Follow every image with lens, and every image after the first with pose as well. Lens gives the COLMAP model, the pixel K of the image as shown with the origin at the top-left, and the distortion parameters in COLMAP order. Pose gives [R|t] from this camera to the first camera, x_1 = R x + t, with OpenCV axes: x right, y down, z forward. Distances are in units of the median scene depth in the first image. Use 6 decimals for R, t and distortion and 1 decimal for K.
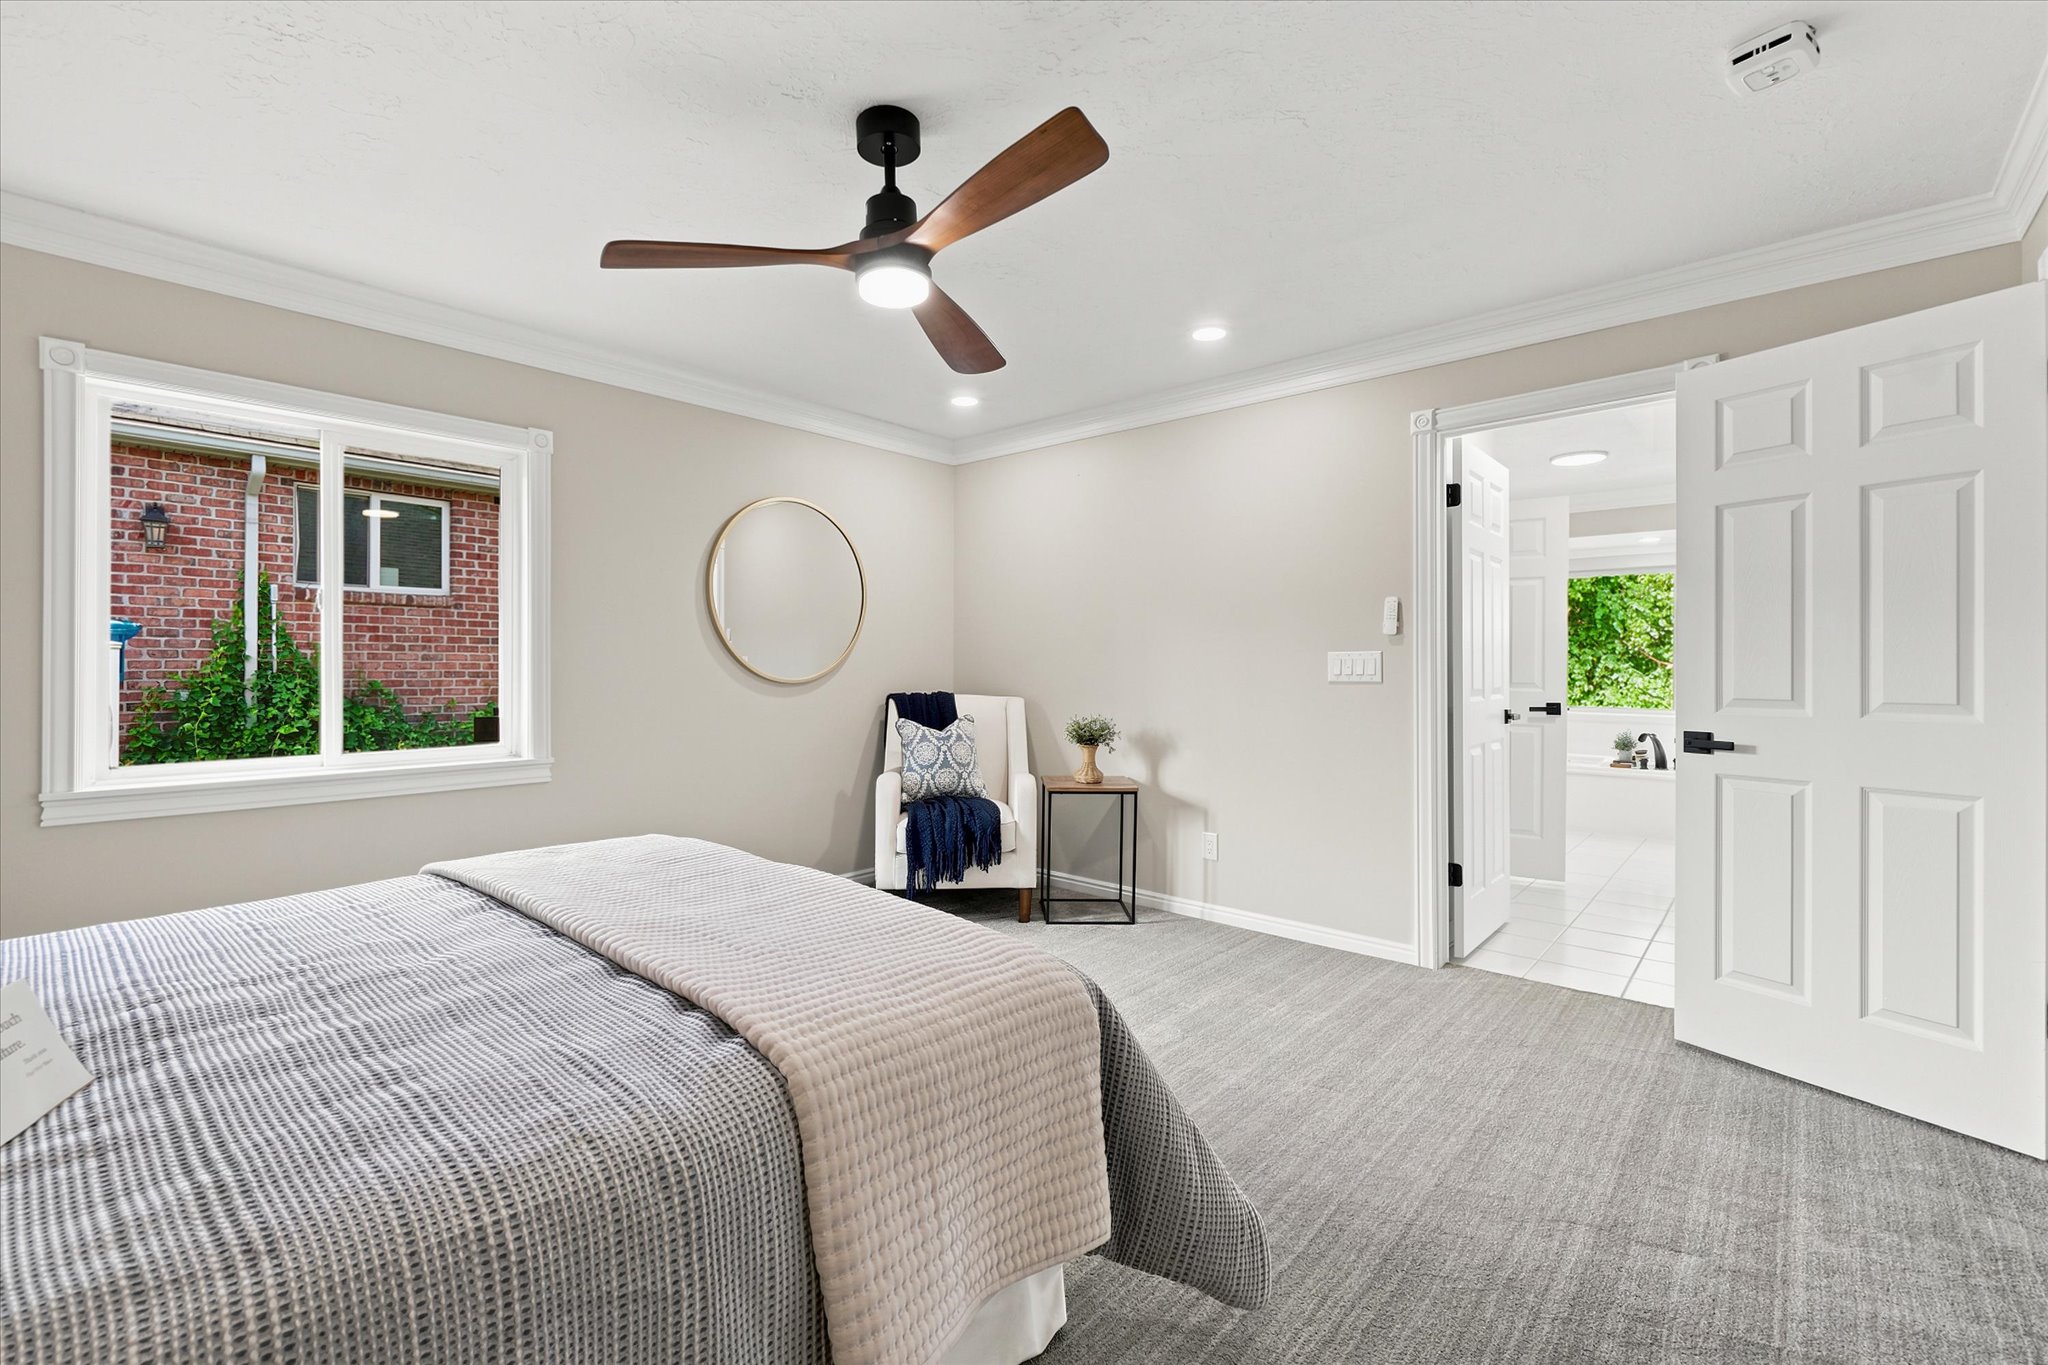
lens RADIAL K [[920.1, 0, 1023.7], [0, 920.1, 672.0], [0, 0, 1]] dist [-0.000540, 0.002072]
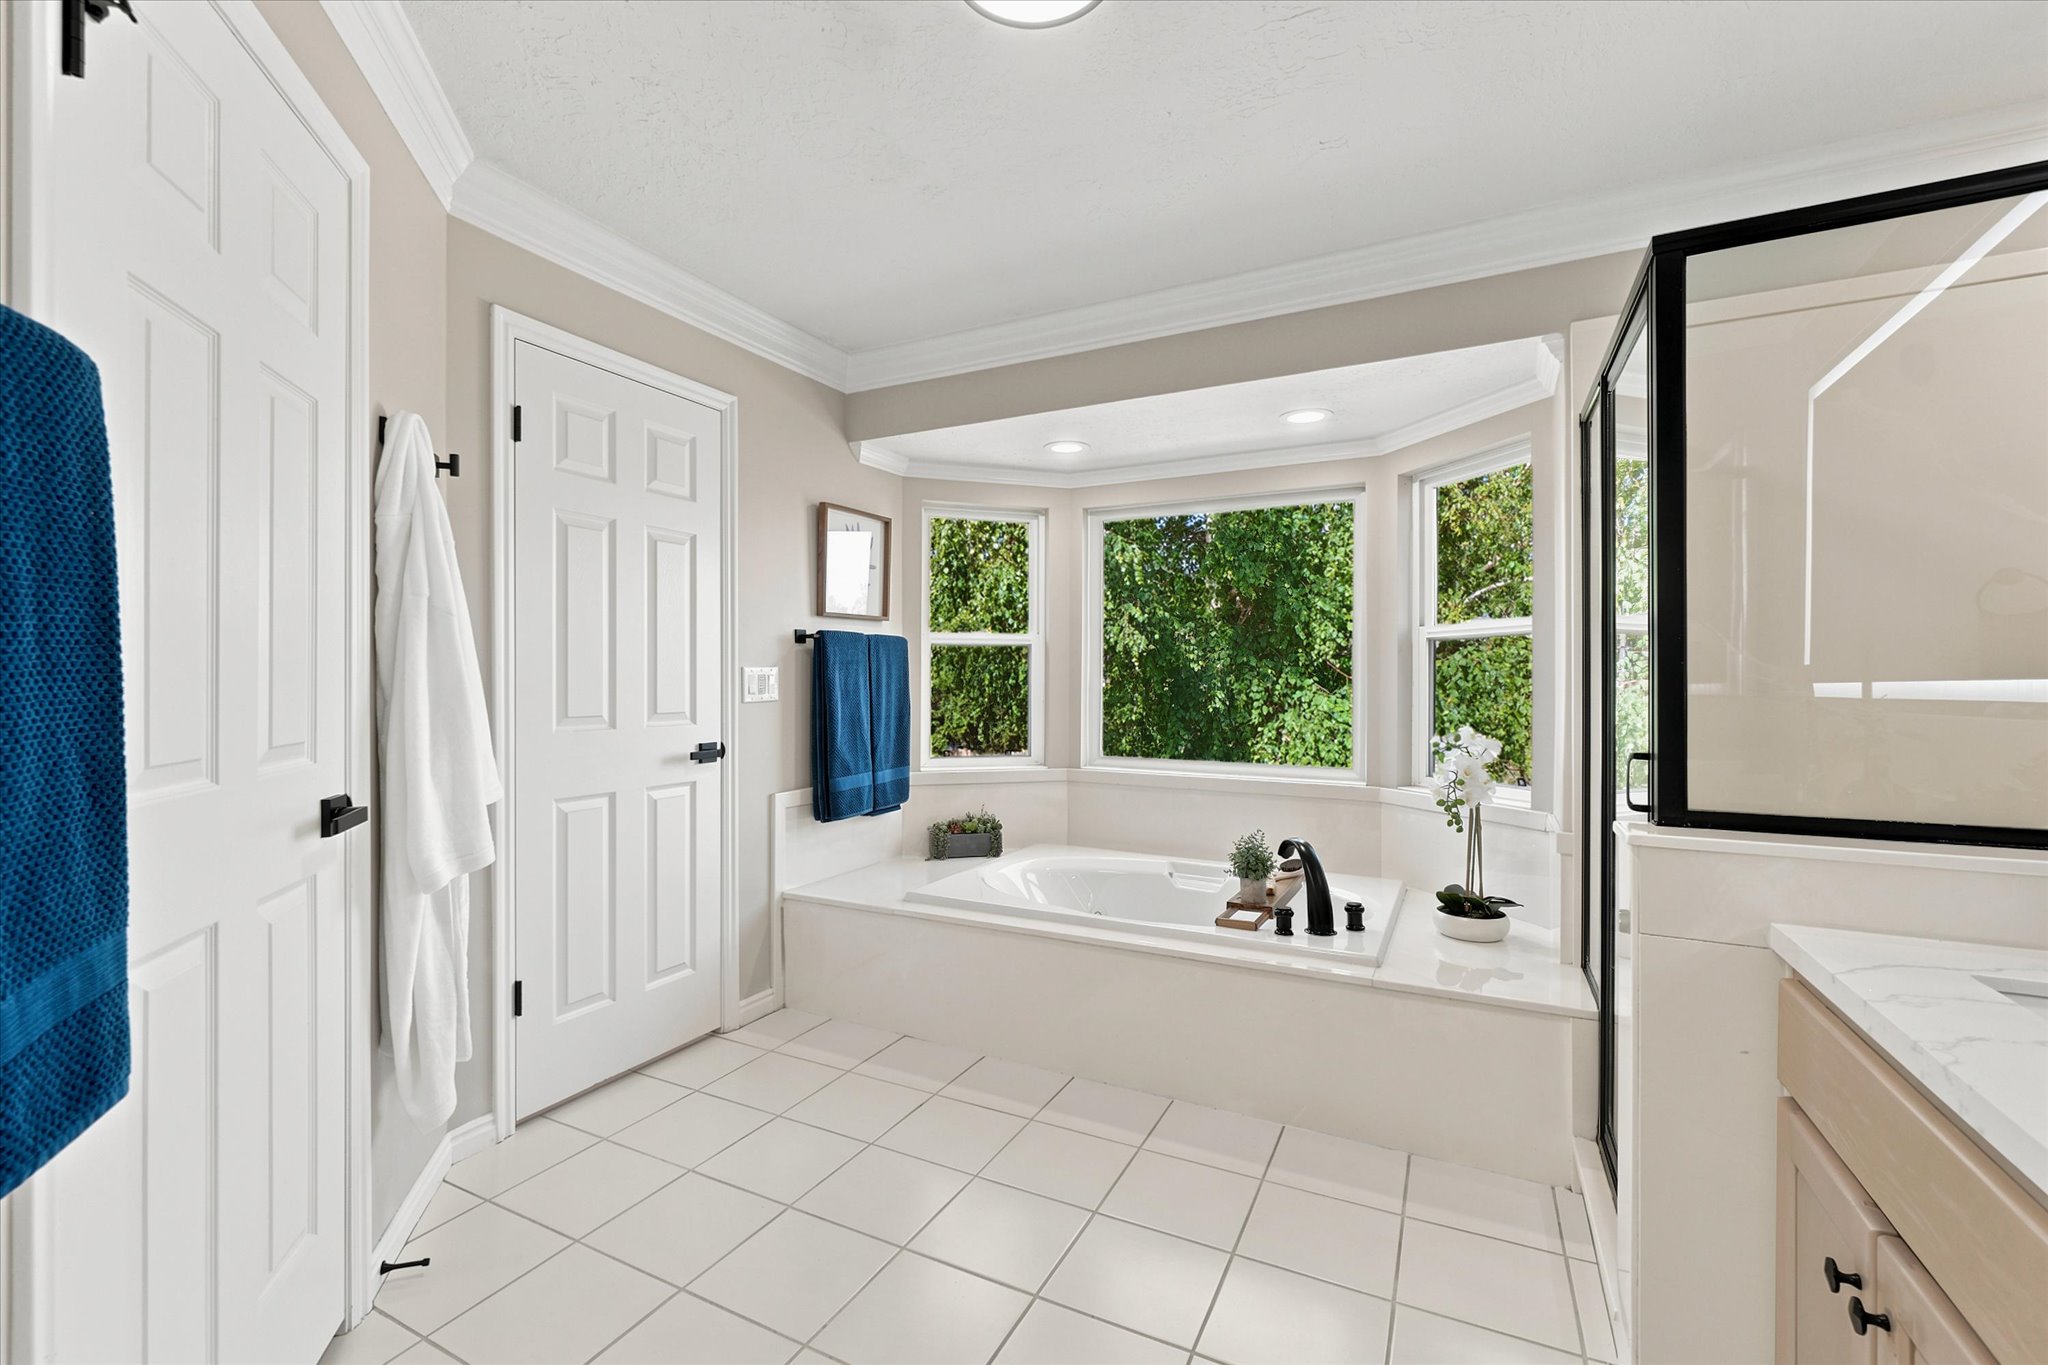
lens RADIAL K [[920.1, 0, 1012.7], [0, 920.1, 683.7], [0, 0, 1]] dist [-0.000540, 0.002072]
pose [[0.970111, -0.001225, 0.242660, 0.223639], [0.002164, 0.999991, -0.003600, -0.002586], [-0.242654, 0.004017, 0.970105, 0.308797]]
